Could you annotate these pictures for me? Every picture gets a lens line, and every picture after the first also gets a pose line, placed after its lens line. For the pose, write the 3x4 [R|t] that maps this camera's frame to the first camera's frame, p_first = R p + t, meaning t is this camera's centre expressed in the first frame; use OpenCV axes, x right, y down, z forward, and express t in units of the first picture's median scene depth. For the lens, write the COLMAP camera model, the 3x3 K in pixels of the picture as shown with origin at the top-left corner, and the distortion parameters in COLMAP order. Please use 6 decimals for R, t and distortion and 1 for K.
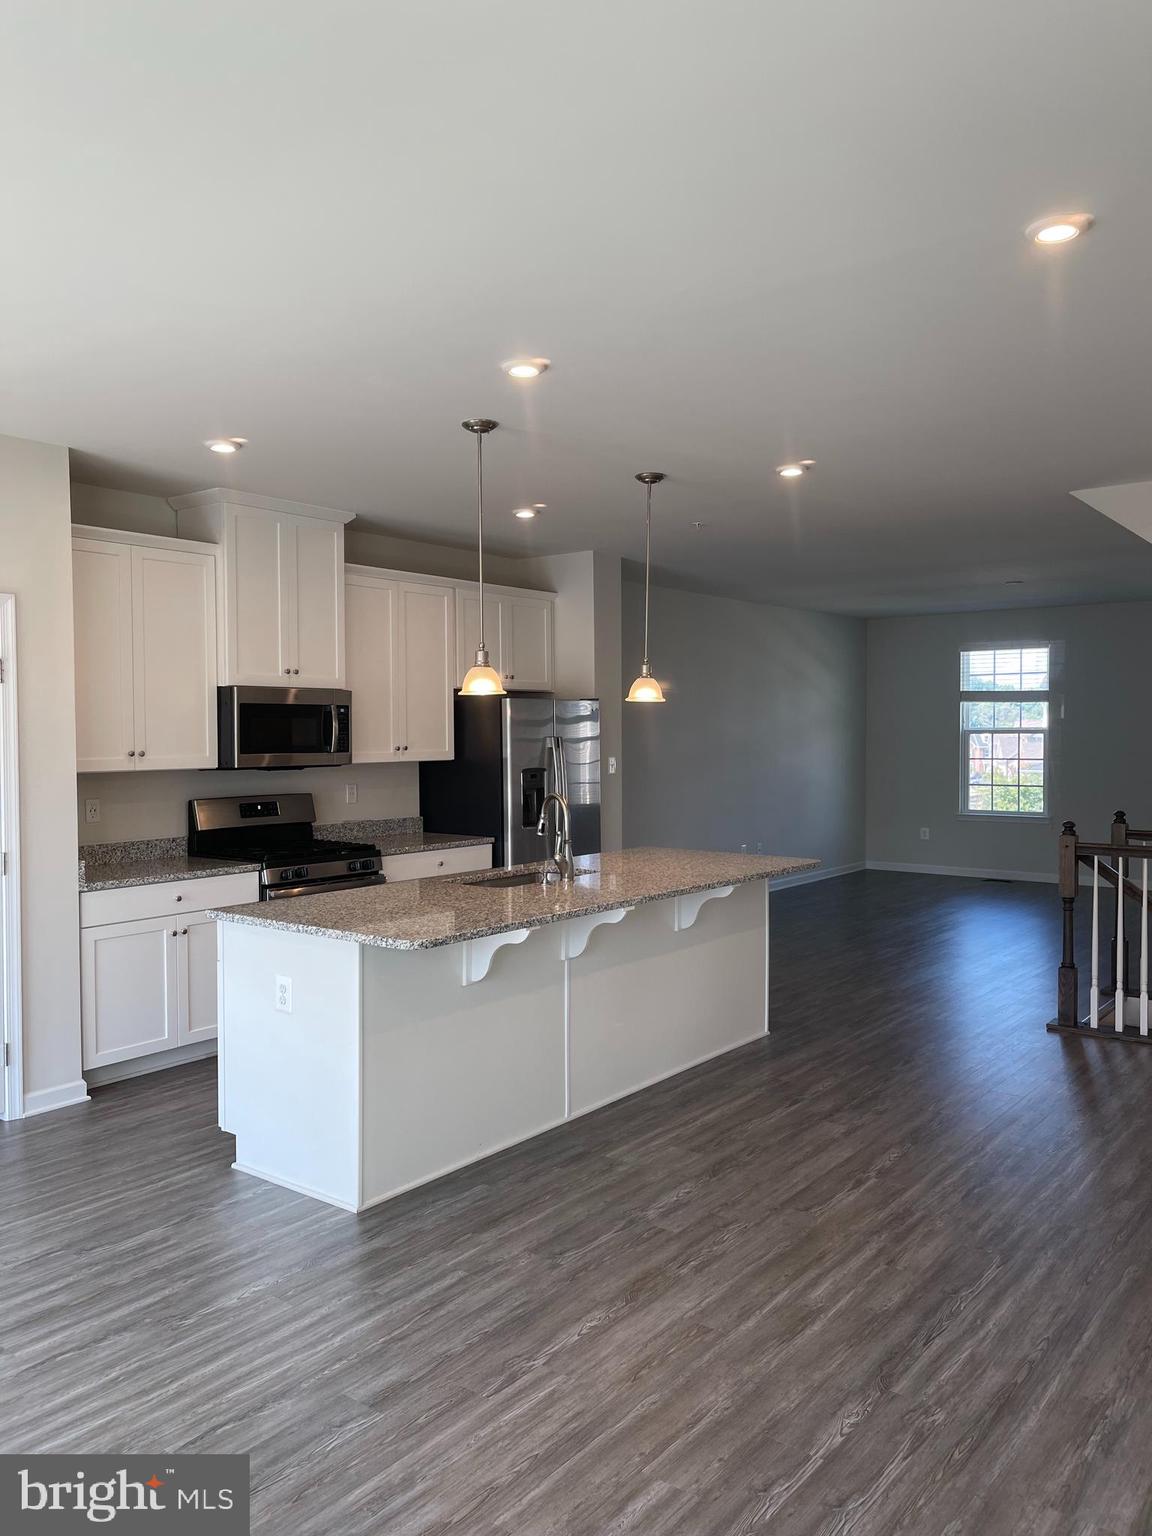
lens RADIAL K [[1171.3, 0, 576.0], [0, 1171.3, 768.0], [0, 0, 1]] dist [0.068586, -0.004473]
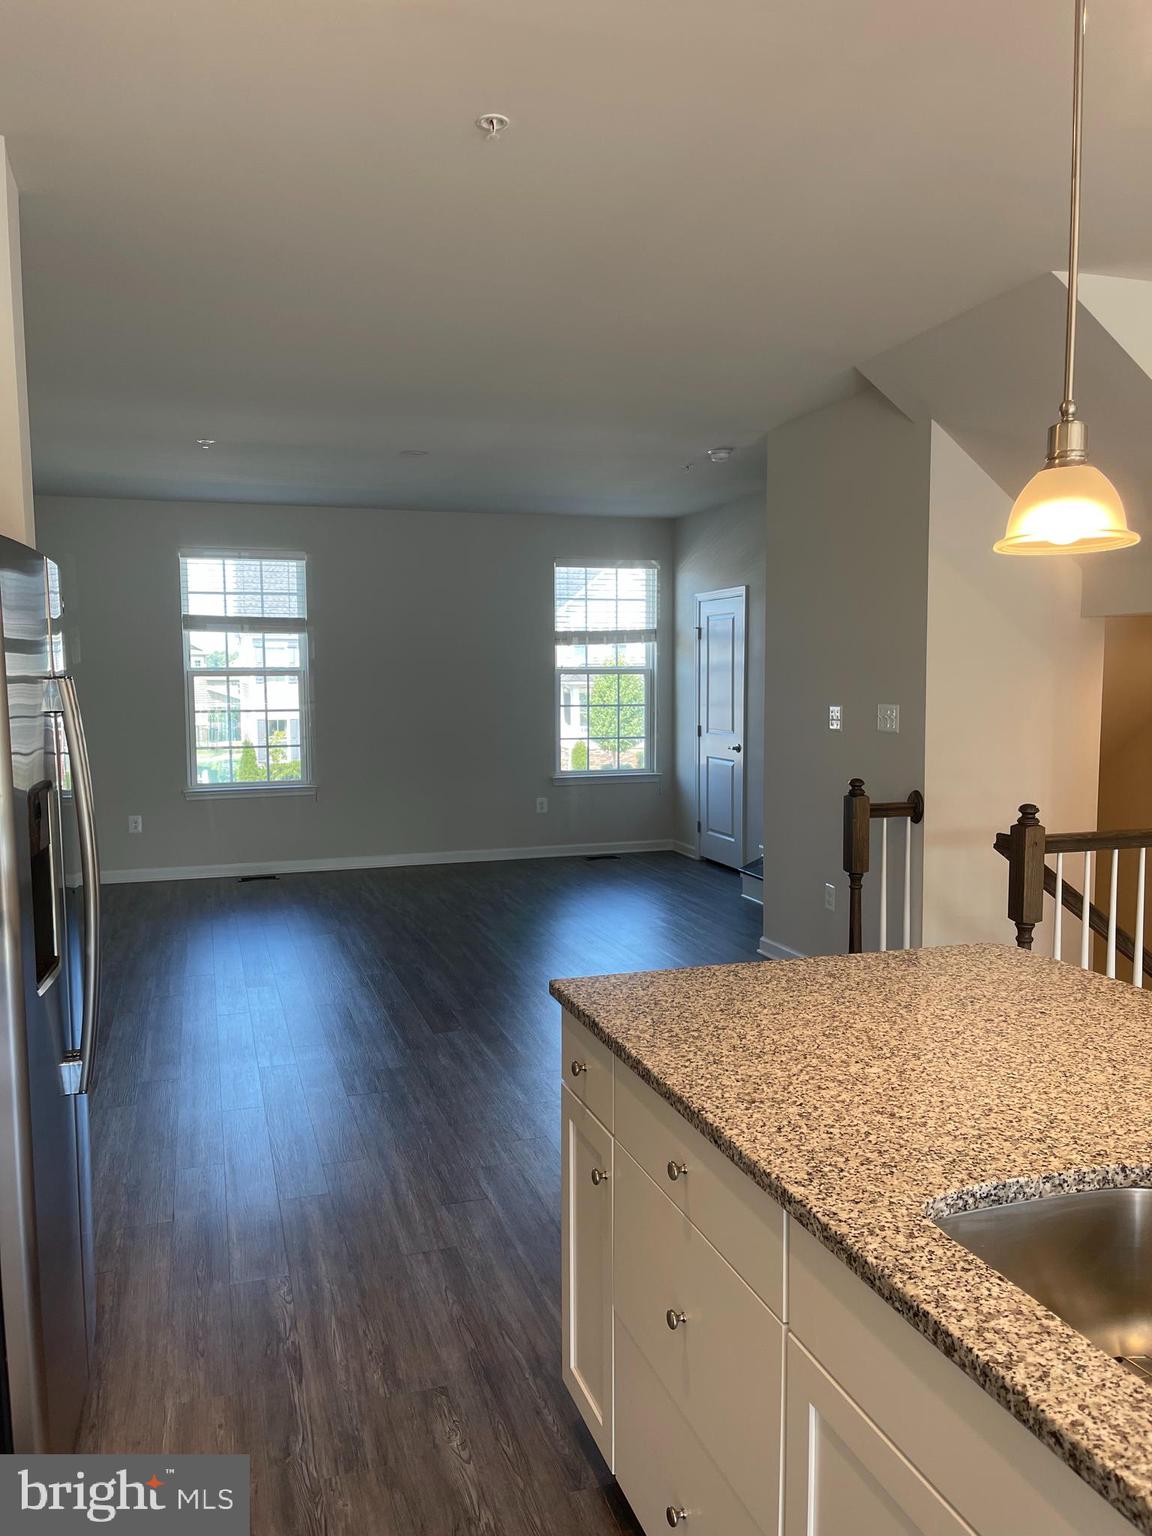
lens RADIAL K [[1167.2, 0, 582.6], [0, 1167.2, 772.9], [0, 0, 1]] dist [0.050446, -0.014200]
pose [[0.557311, -0.073492, 0.827045, -0.254755], [0.033378, 0.997253, 0.066124, -0.021835], [-0.829633, -0.009246, 0.558233, 0.894430]]
